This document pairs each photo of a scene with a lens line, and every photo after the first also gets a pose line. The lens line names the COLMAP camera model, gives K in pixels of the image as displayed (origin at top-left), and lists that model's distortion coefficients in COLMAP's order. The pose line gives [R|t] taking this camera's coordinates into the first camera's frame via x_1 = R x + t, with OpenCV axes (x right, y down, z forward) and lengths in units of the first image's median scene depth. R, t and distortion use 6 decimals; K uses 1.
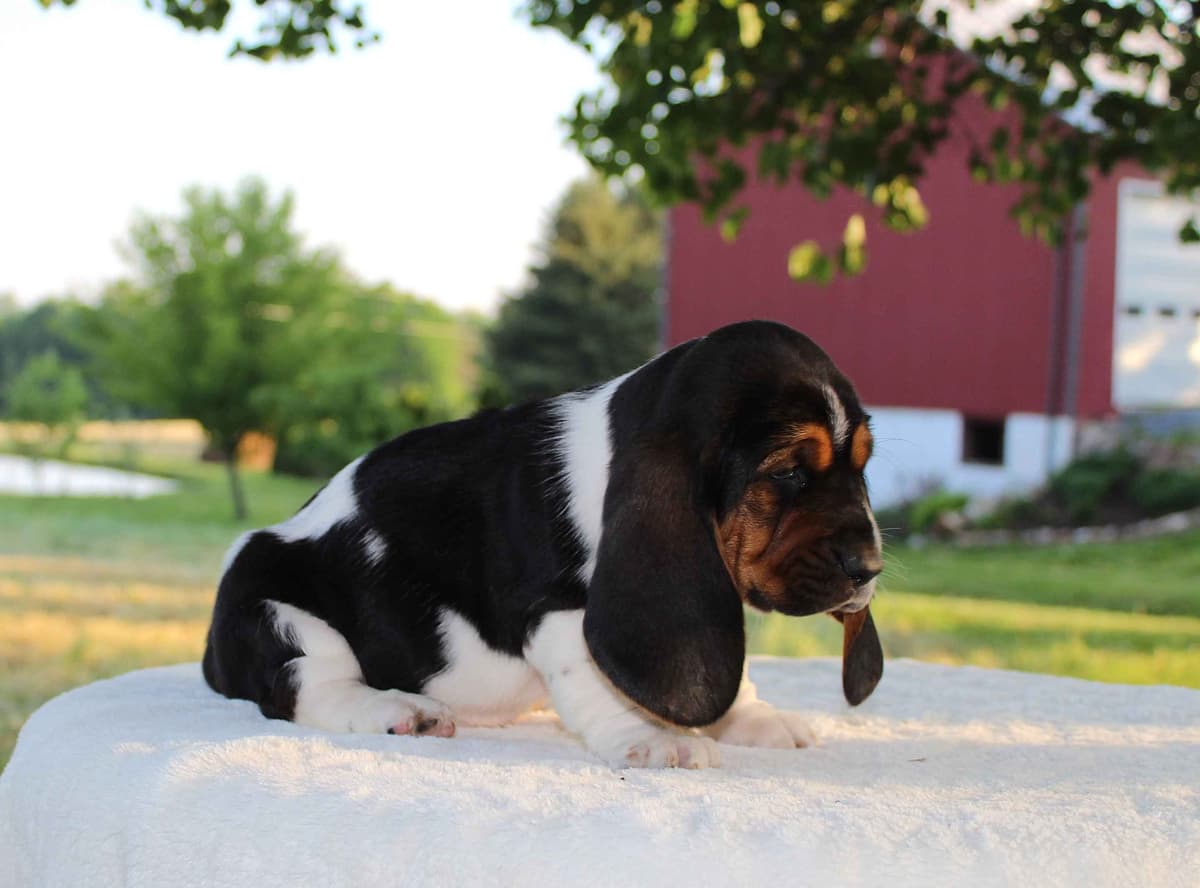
lens RADIAL K [[2520.0, 0, 545.6], [0, 2520.0, 440.0], [0, 0, 1]] dist [-0.004249, 0.128701]
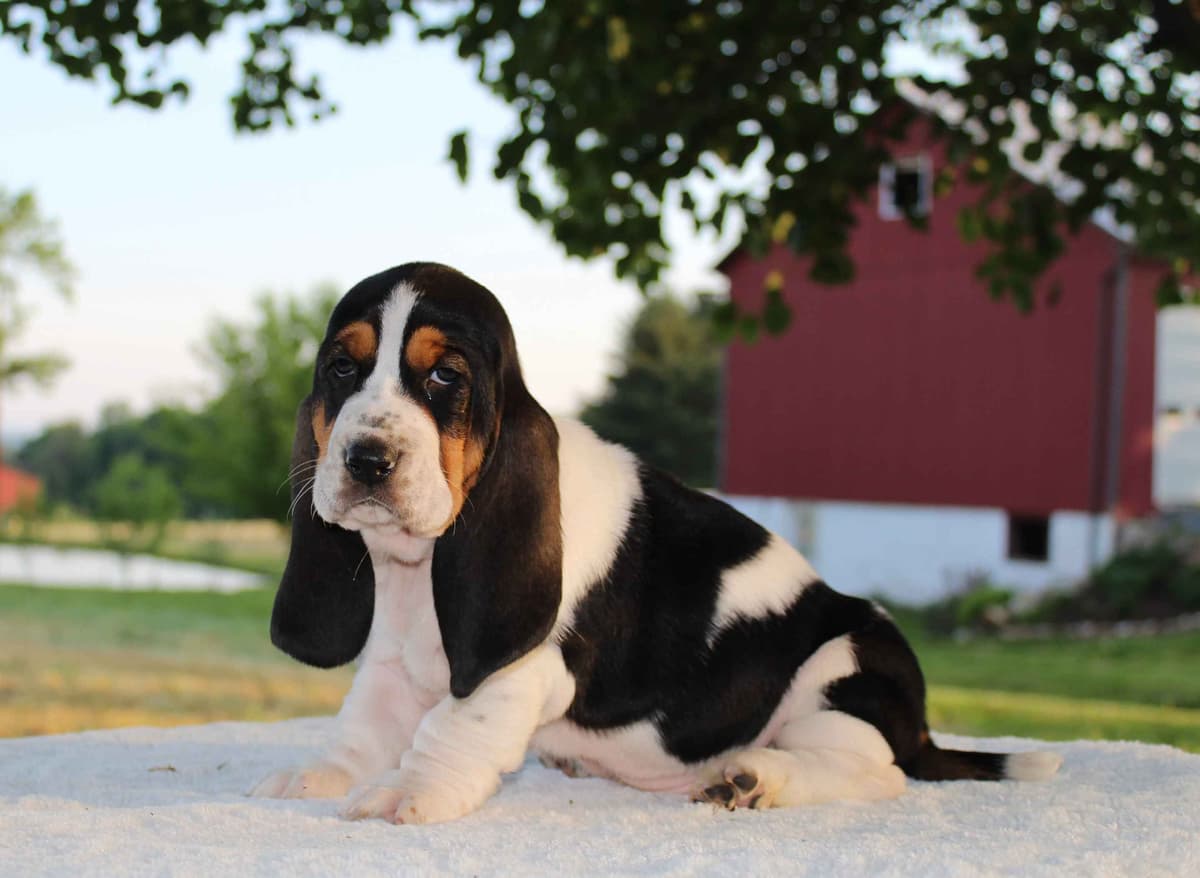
lens RADIAL K [[2368.4, 0, 538.8], [0, 2368.4, 434.2], [0, 0, 1]] dist [0.009167, 0.282857]
pose [[0.999373, -0.000461, -0.035402, 0.049363], [-0.001095, 0.999034, -0.043921, 0.005149], [0.035388, 0.043932, 0.998408, 0.113904]]
